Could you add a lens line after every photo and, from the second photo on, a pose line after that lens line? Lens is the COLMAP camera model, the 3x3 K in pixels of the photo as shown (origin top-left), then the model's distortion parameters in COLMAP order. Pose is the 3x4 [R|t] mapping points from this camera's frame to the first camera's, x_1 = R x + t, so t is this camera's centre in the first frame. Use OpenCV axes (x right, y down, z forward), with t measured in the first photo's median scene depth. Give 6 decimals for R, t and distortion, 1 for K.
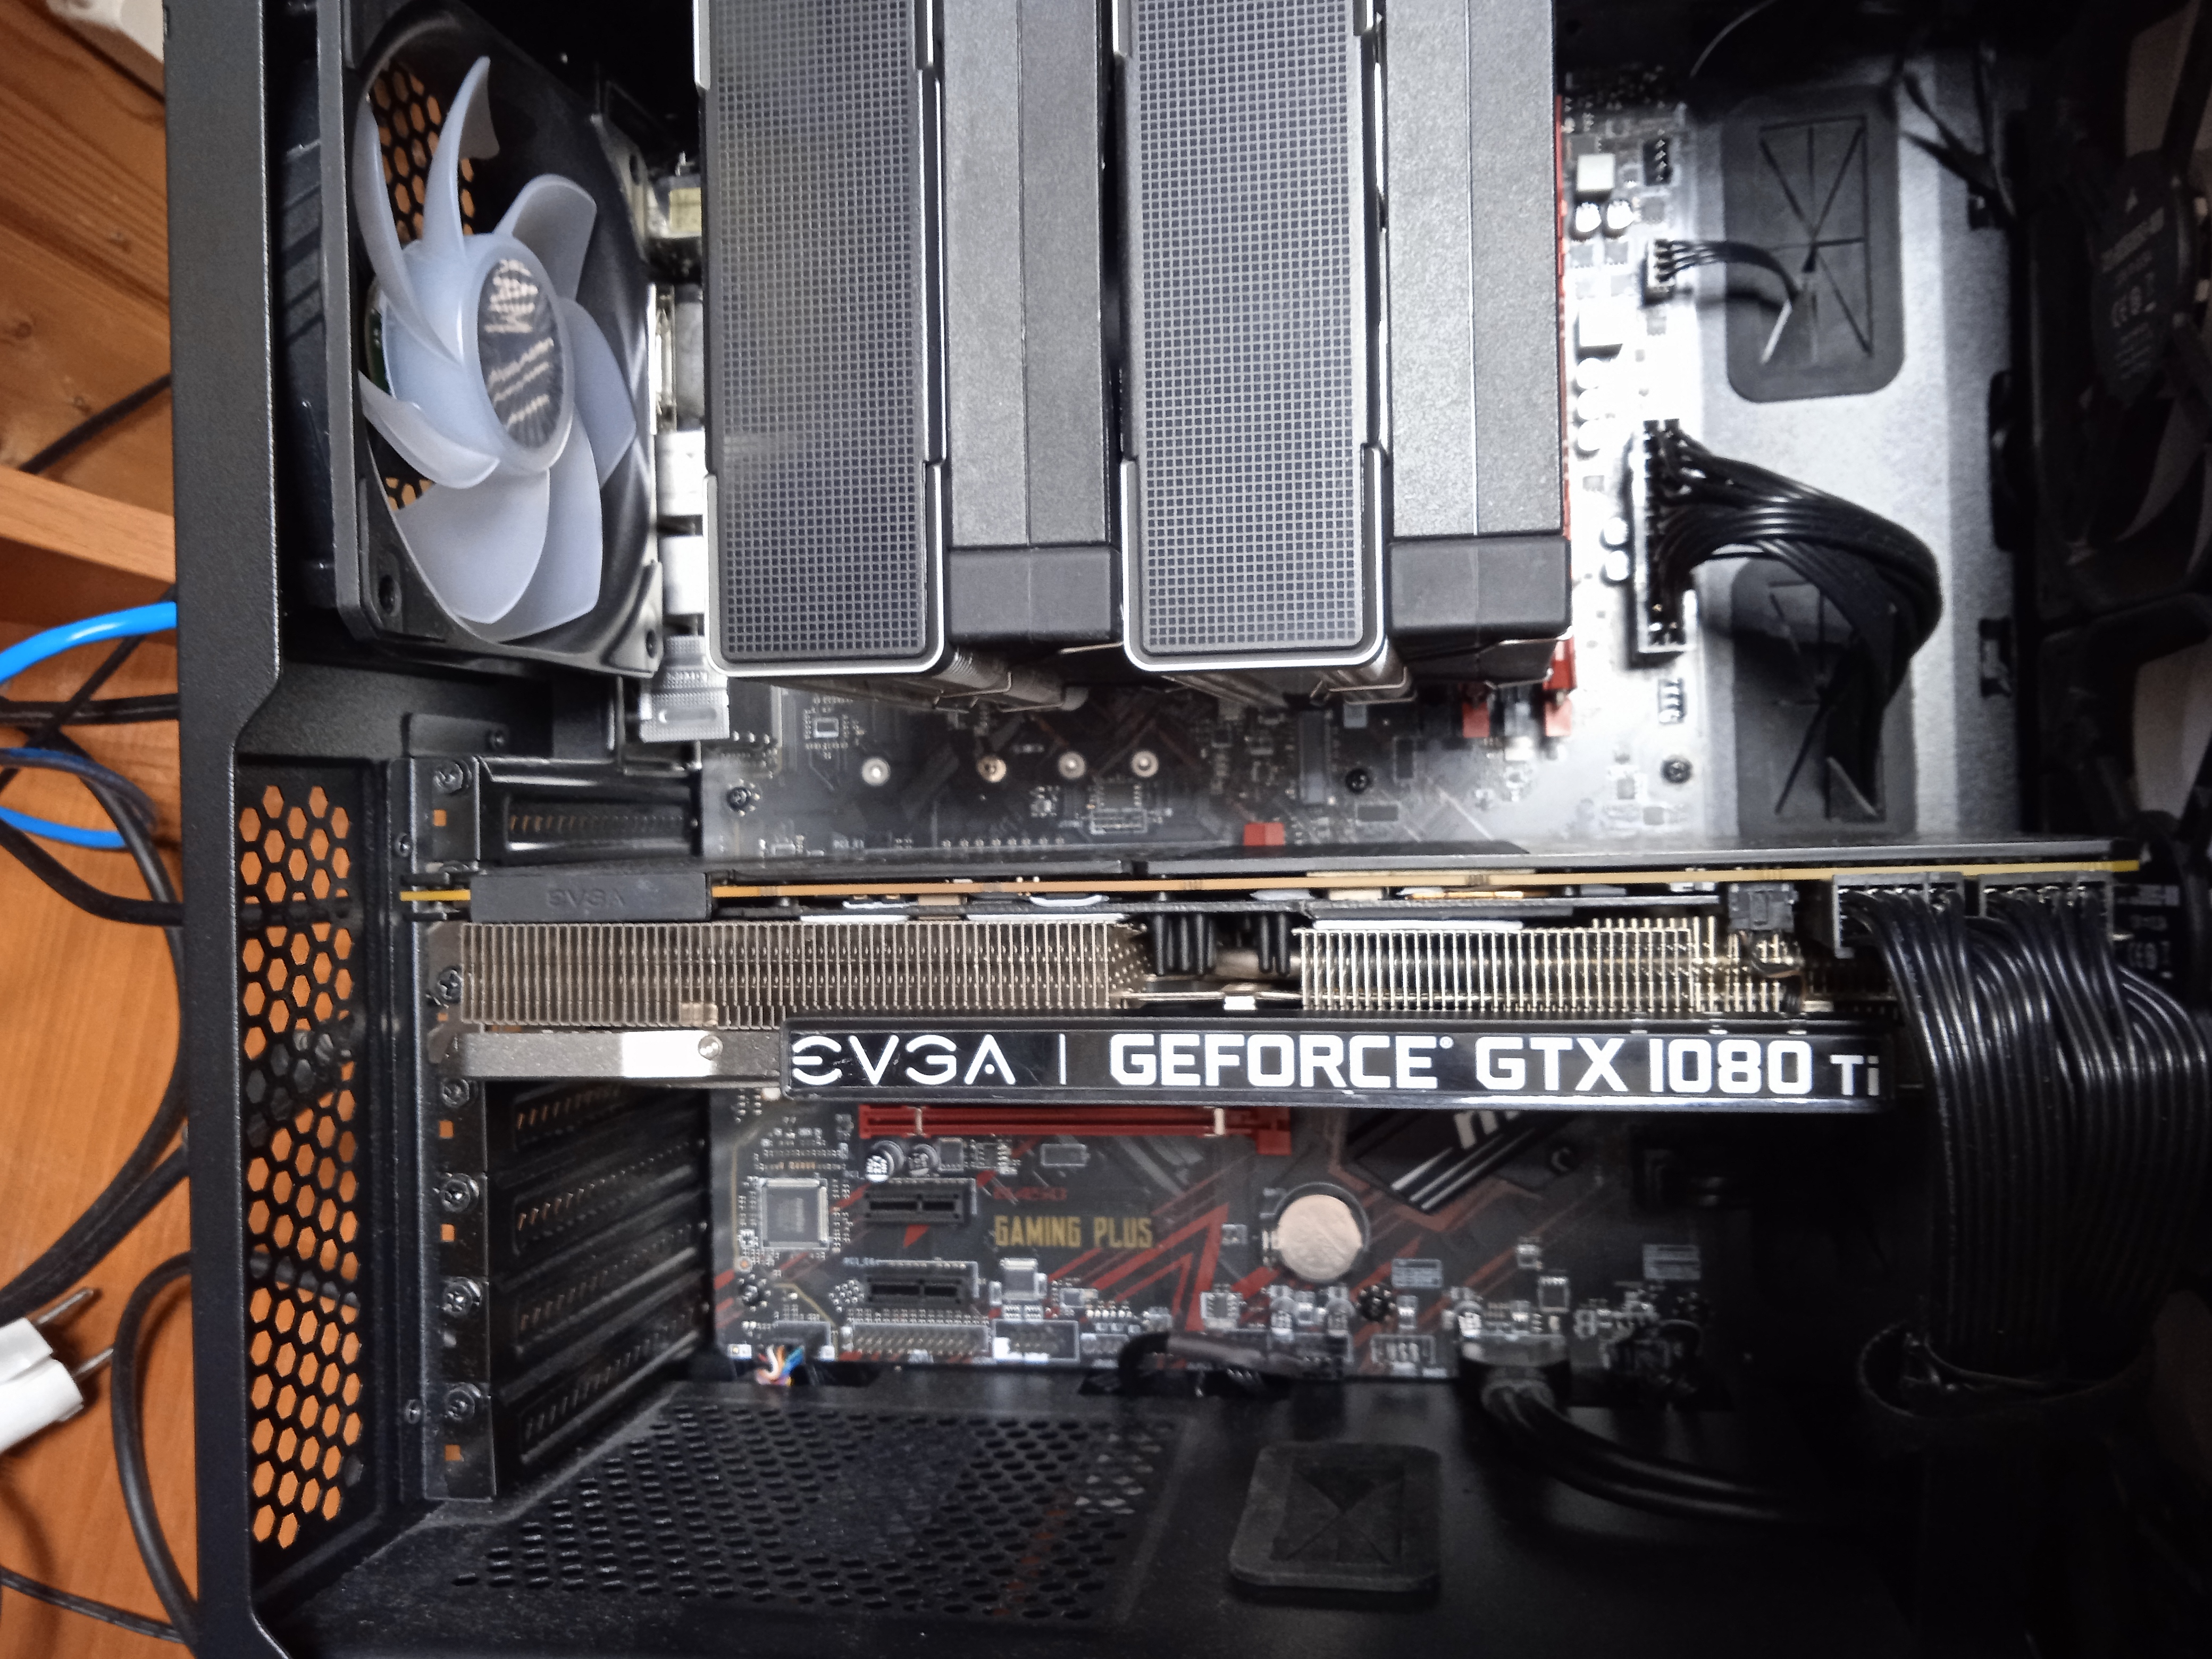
lens RADIAL K [[1816.1, 0, 1106.0], [0, 1816.1, 829.5], [0, 0, 1]] dist [0.103523, -0.000153]
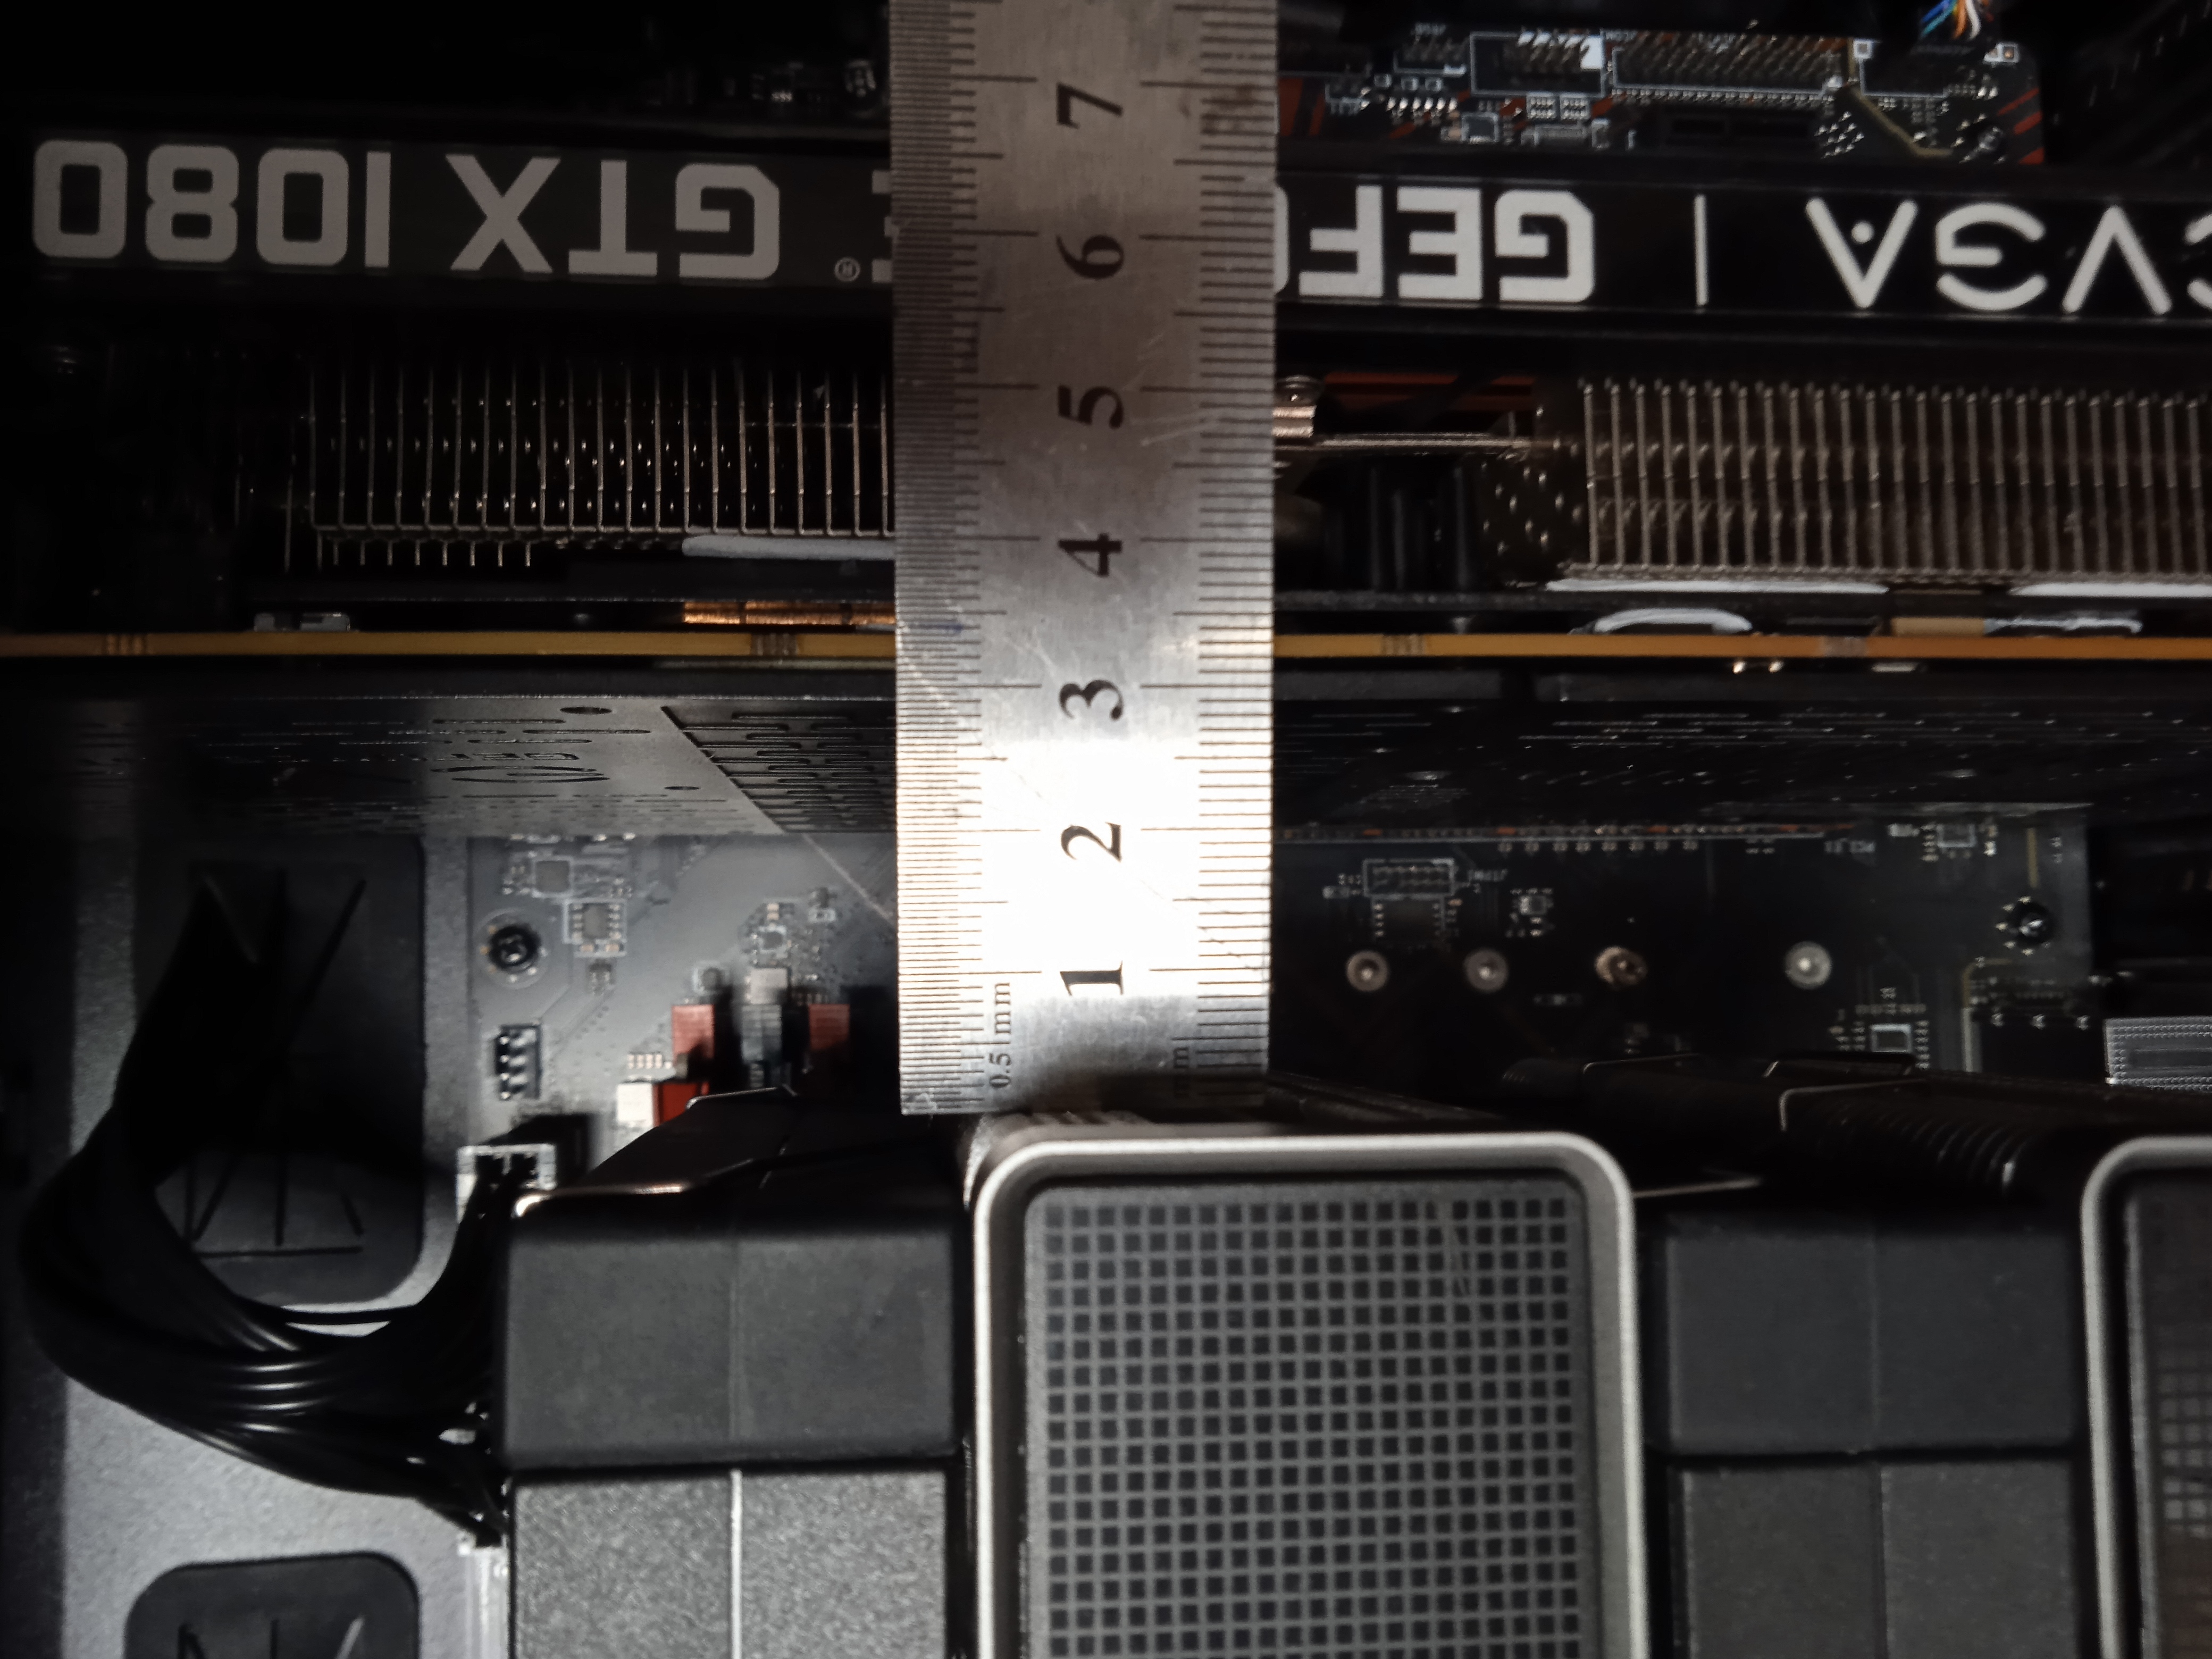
lens RADIAL K [[1772.8, 0, 1106.0], [0, 1772.8, 829.5], [0, 0, 1]] dist [0.002866, 0.000941]
pose [[-0.996377, -0.001032, 0.085046, 0.083047], [0.007477, -0.997118, 0.075502, -0.047949], [0.084723, 0.075864, 0.993512, 0.560511]]
